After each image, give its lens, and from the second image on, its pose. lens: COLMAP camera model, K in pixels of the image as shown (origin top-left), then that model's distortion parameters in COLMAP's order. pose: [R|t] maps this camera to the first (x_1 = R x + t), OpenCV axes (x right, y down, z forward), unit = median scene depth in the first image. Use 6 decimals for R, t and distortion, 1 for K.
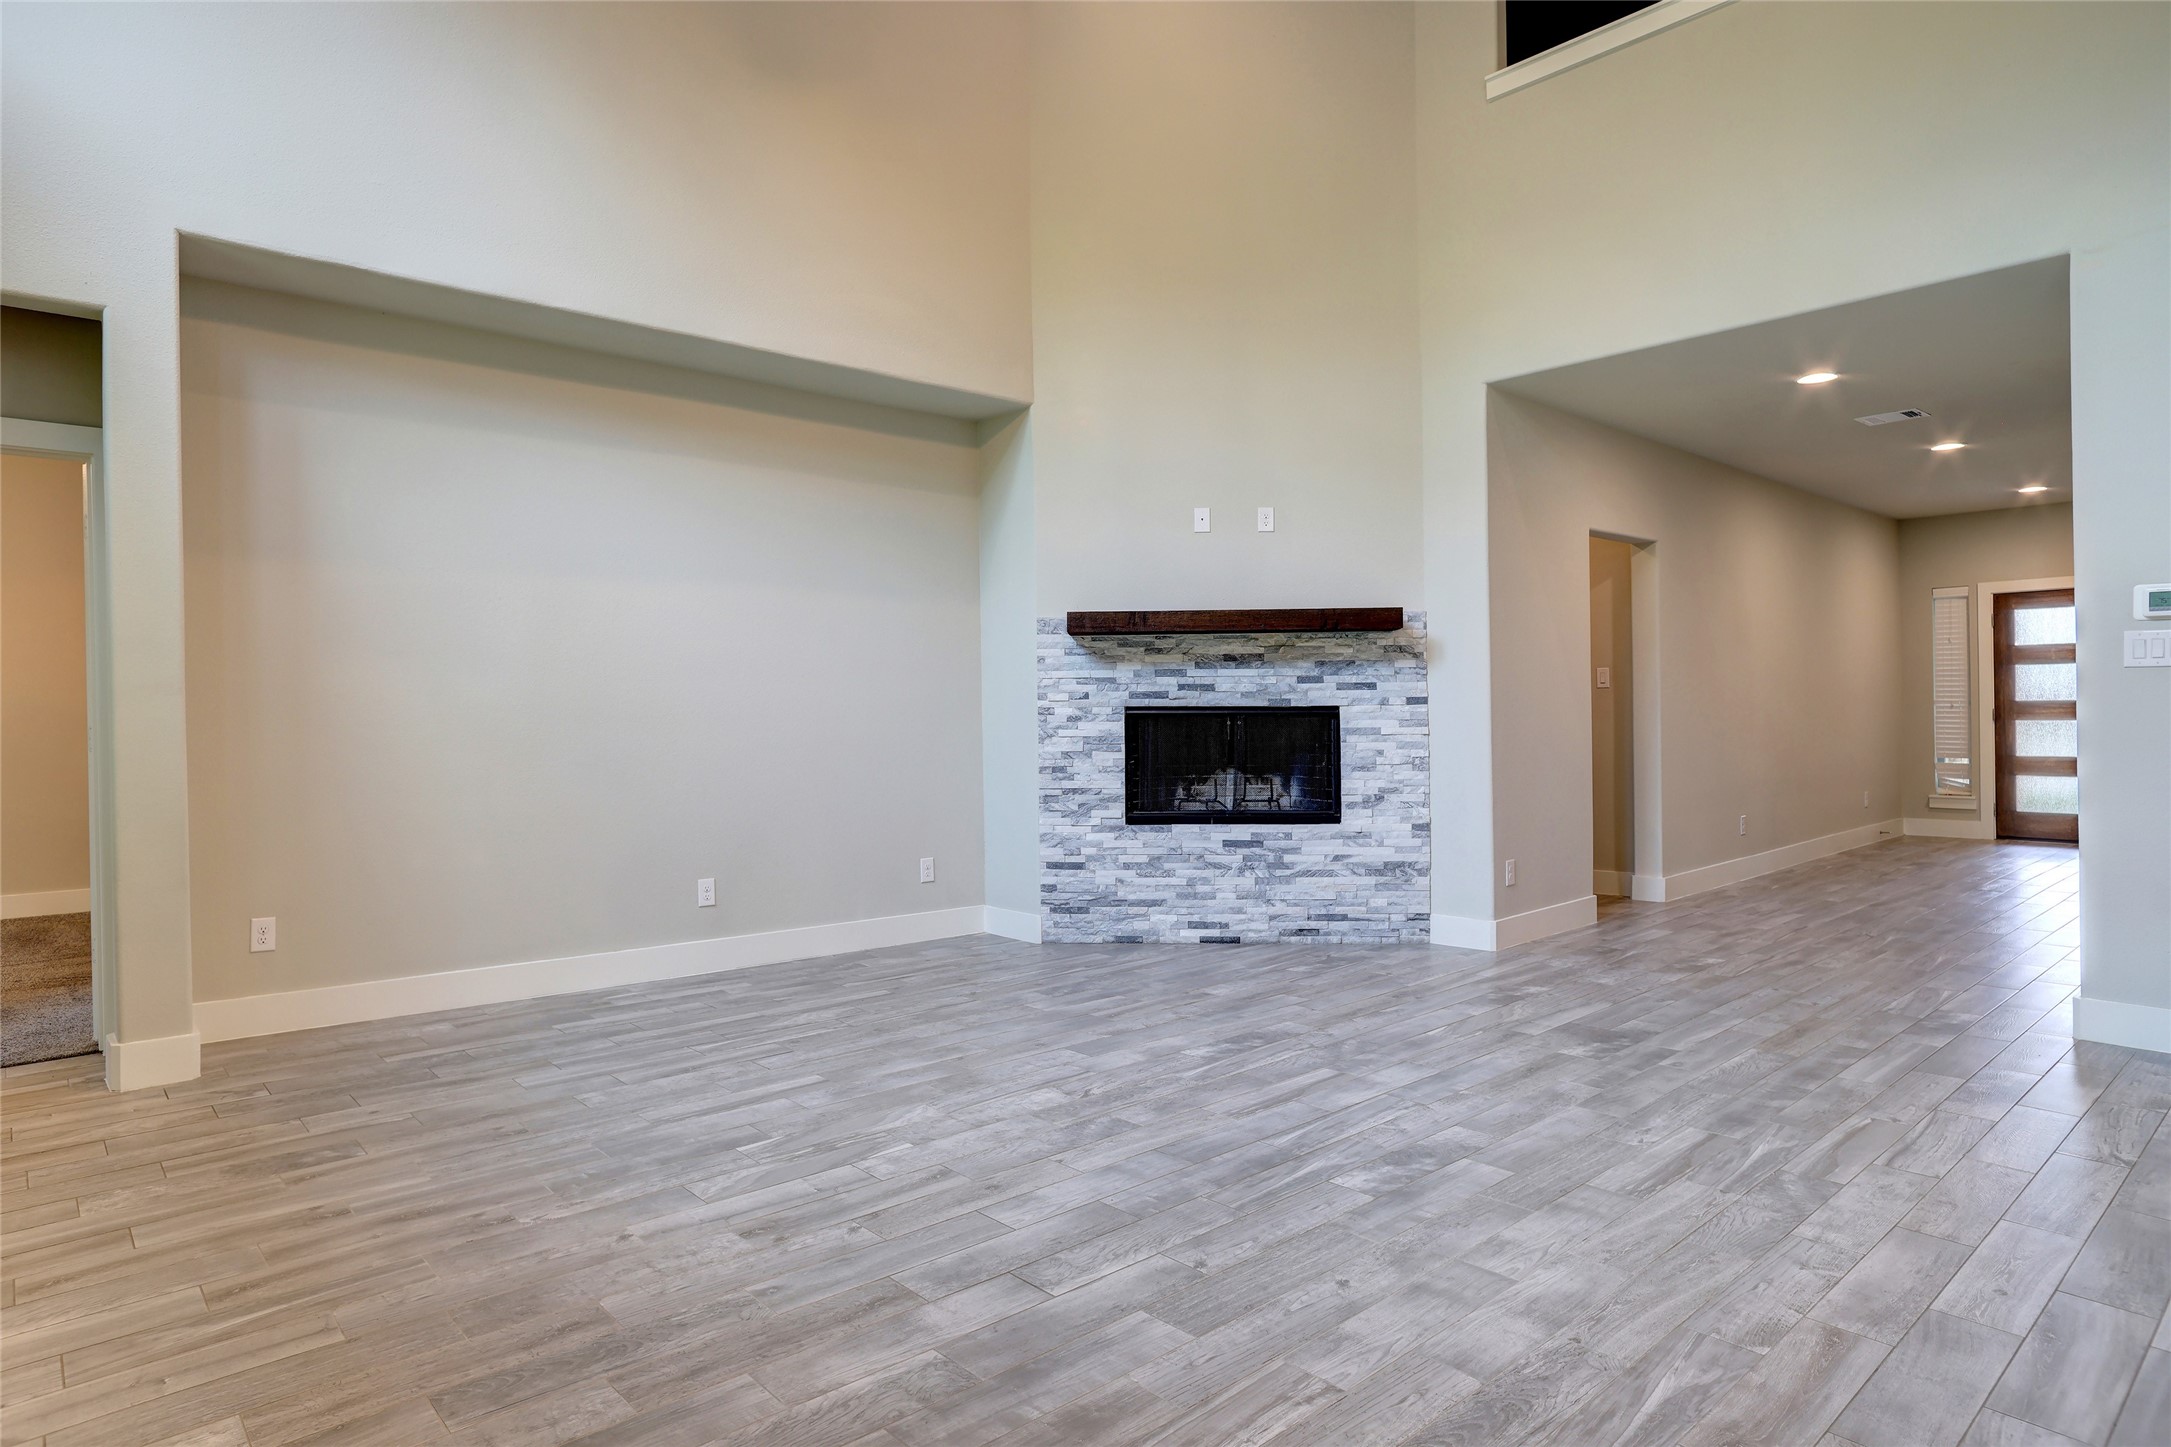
lens RADIAL K [[1260.2, 0, 1078.9], [0, 1260.2, 716.5], [0, 0, 1]] dist [-0.041536, 0.010460]
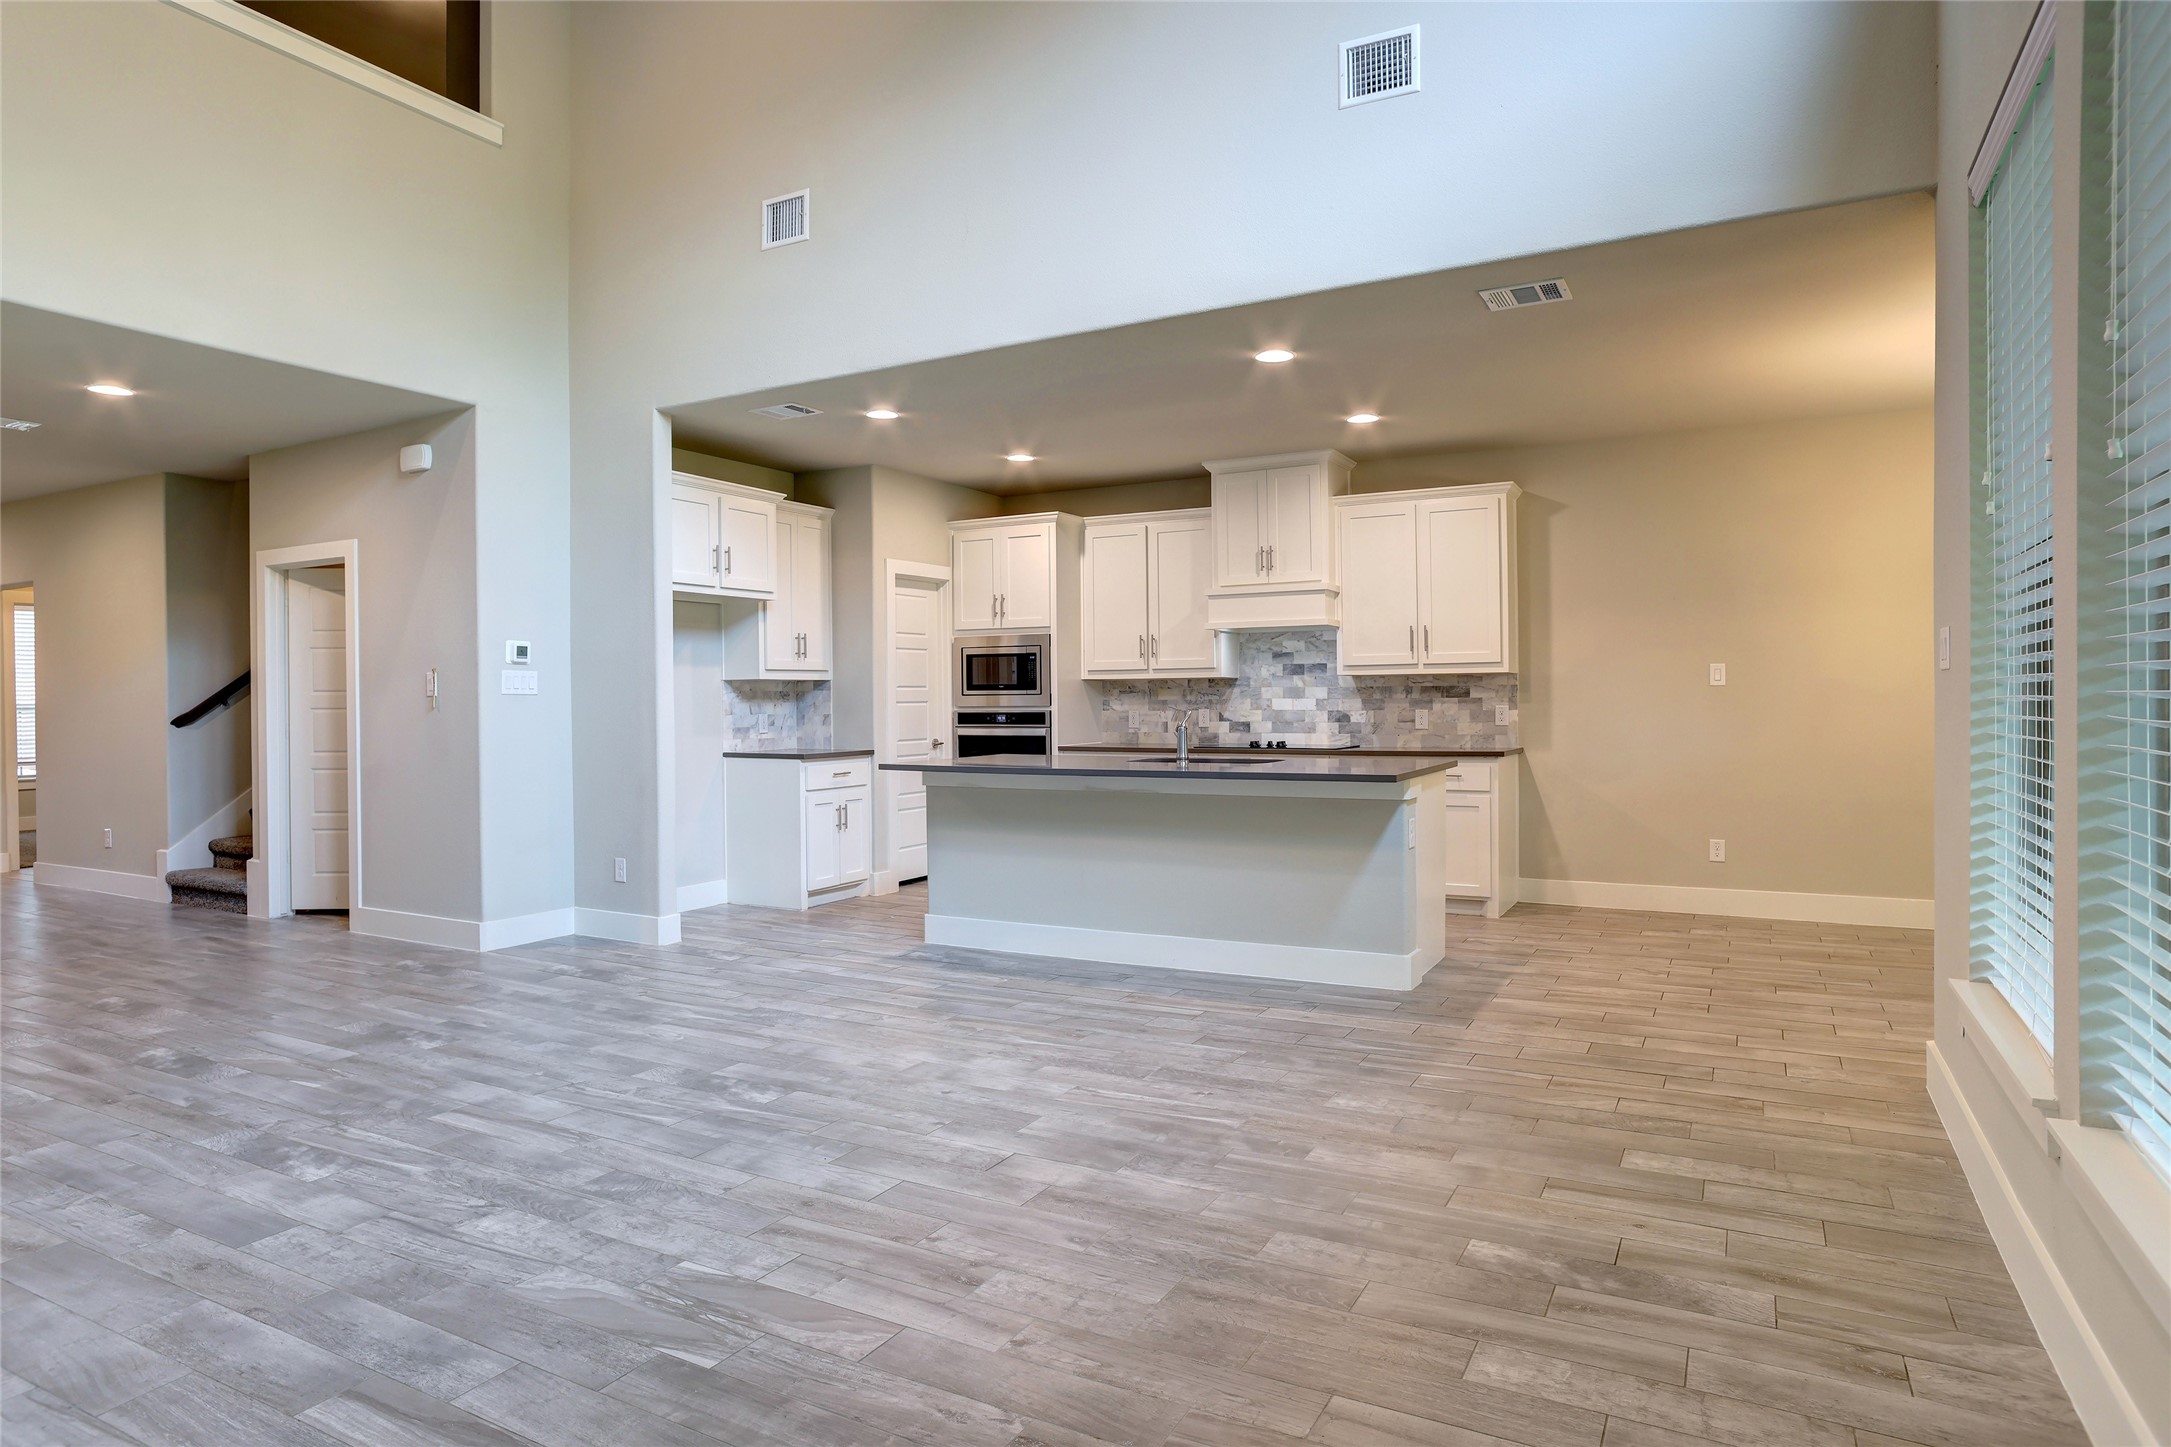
lens RADIAL K [[1260.2, 0, 1077.5], [0, 1260.2, 730.2], [0, 0, 1]] dist [-0.041536, 0.010460]
pose [[-0.347796, -0.003904, 0.937562, -1.004798], [0.017096, 0.999799, 0.010506, -0.001597], [-0.937414, 0.019683, -0.347659, 1.077299]]
